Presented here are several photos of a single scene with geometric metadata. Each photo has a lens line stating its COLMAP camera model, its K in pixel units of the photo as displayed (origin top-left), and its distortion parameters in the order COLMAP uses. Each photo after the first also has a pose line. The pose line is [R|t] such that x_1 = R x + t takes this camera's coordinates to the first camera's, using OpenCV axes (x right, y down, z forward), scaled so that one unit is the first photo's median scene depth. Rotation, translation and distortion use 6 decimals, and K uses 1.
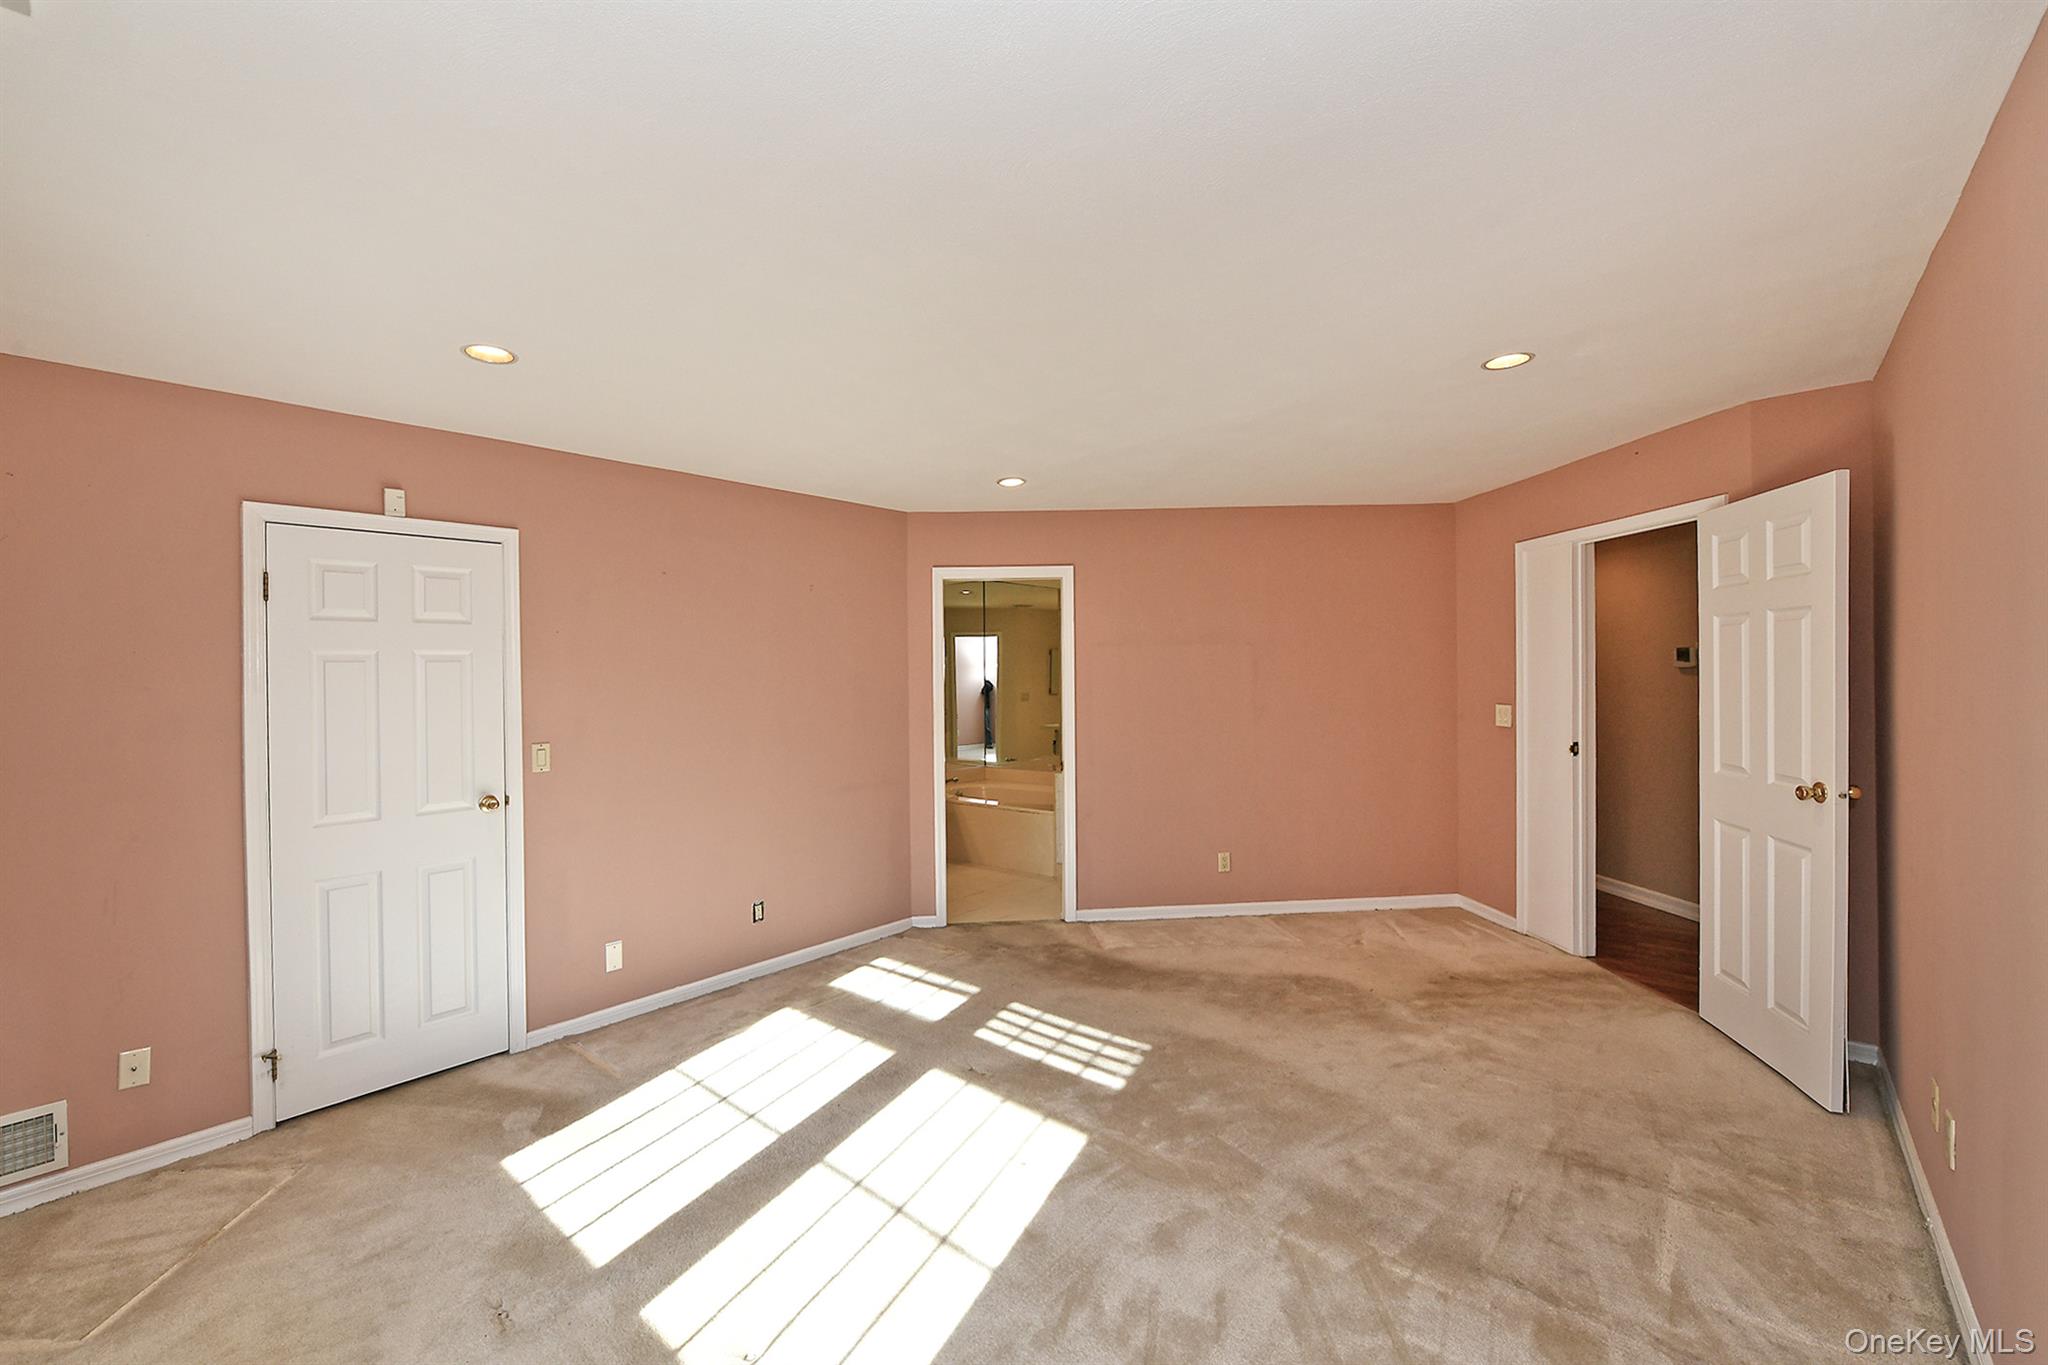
lens RADIAL K [[825.1, 0, 1004.8], [0, 825.1, 683.6], [0, 0, 1]] dist [-0.009499, 0.000261]
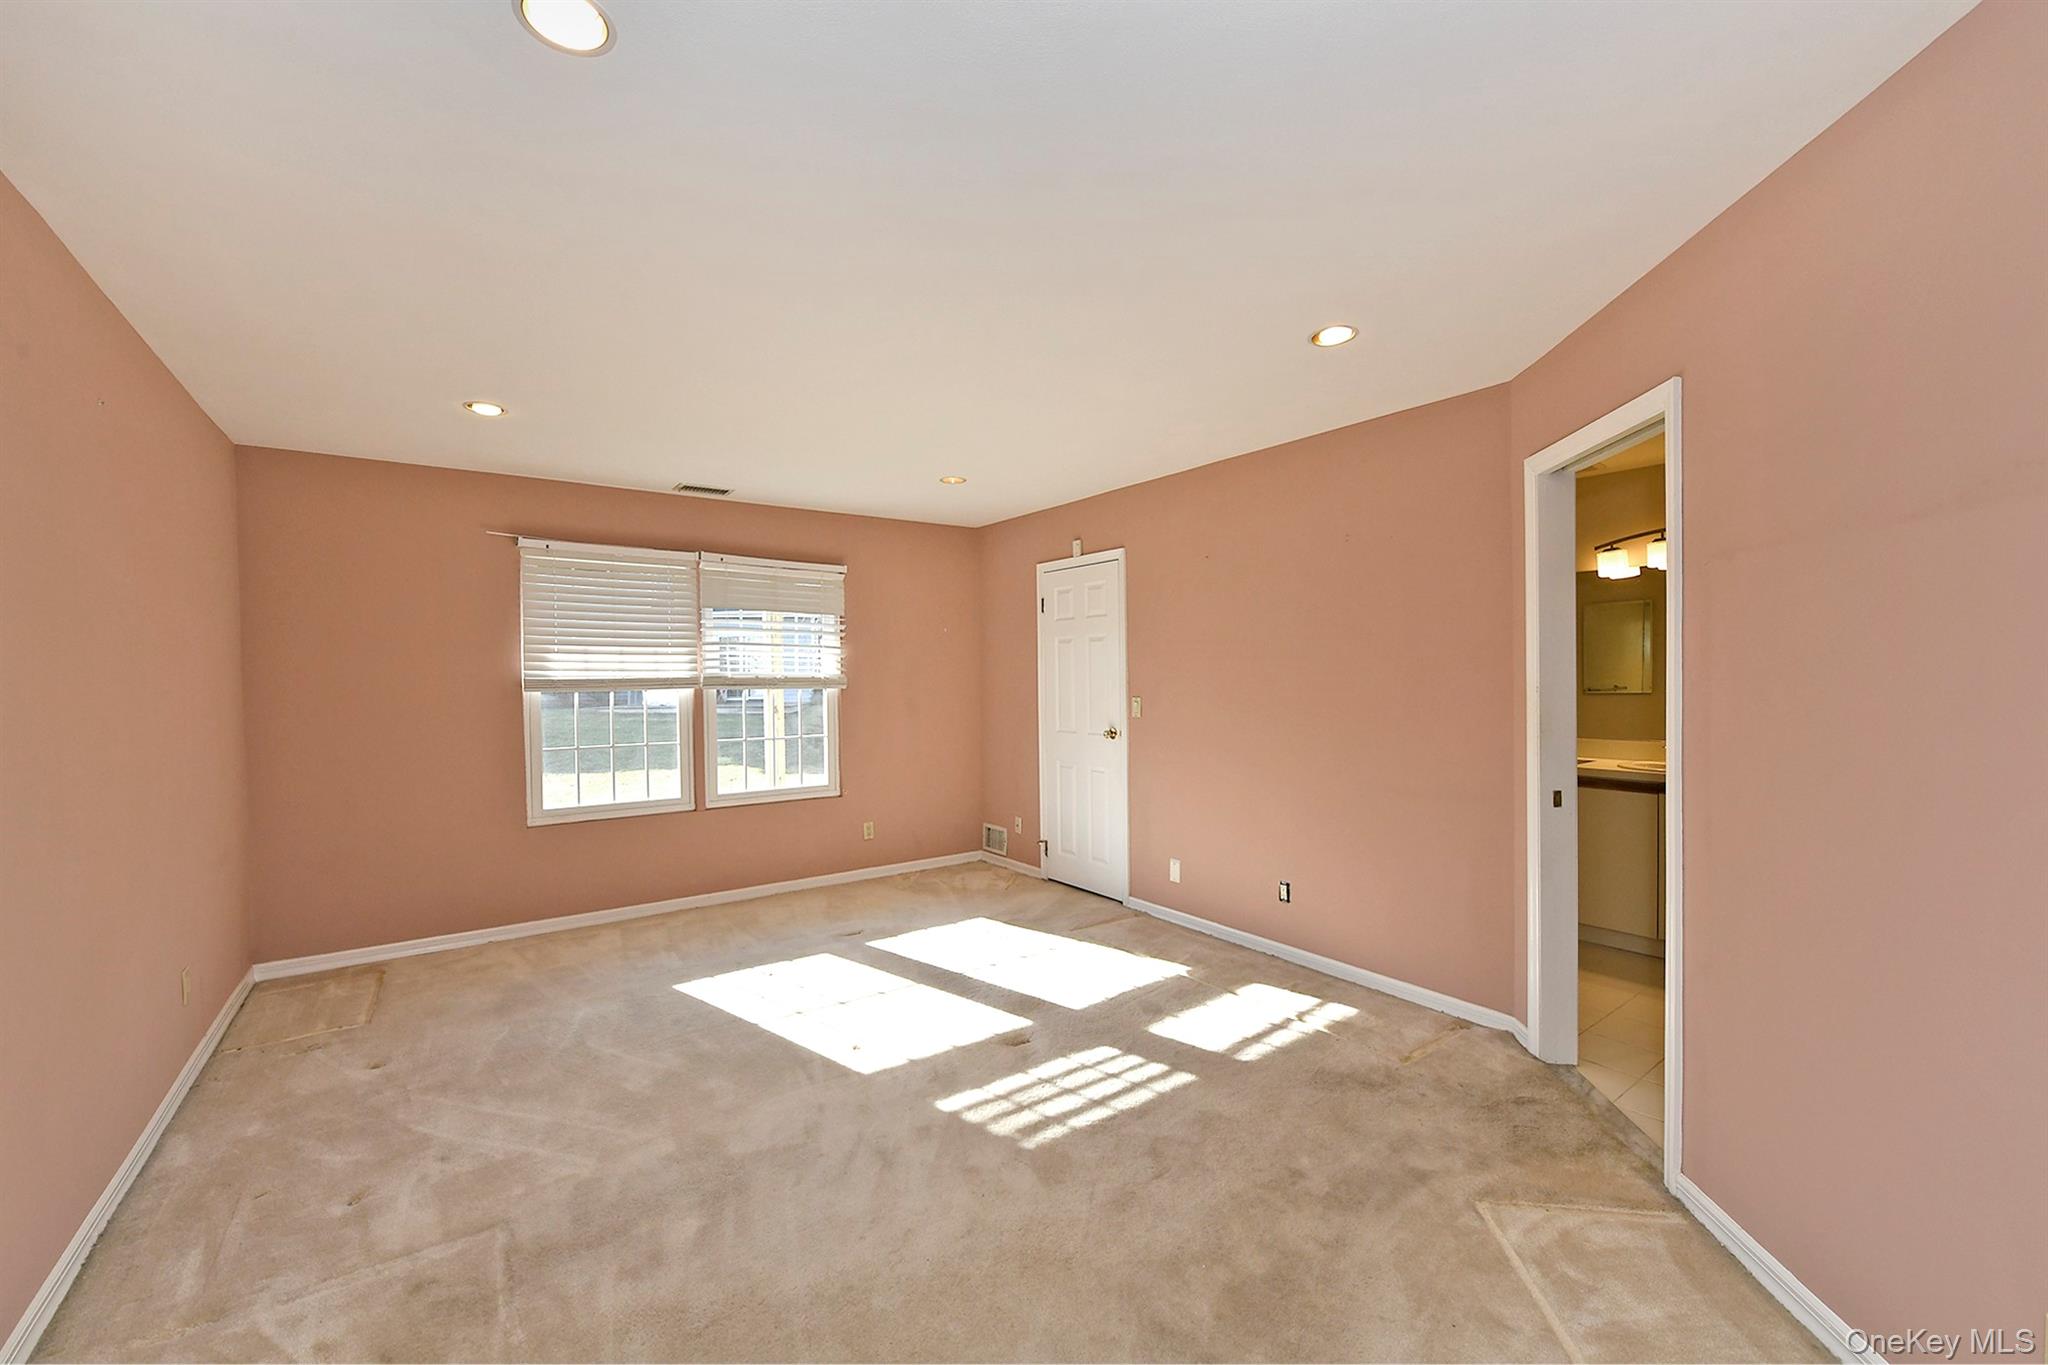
lens RADIAL K [[825.1, 0, 1006.0], [0, 825.1, 682.0], [0, 0, 1]] dist [-0.009499, 0.000261]
pose [[-0.240498, 0.029572, -0.970199, 0.849237], [0.007198, 0.999563, 0.028683, 0.005230], [0.970623, -0.000086, -0.240606, 1.118819]]
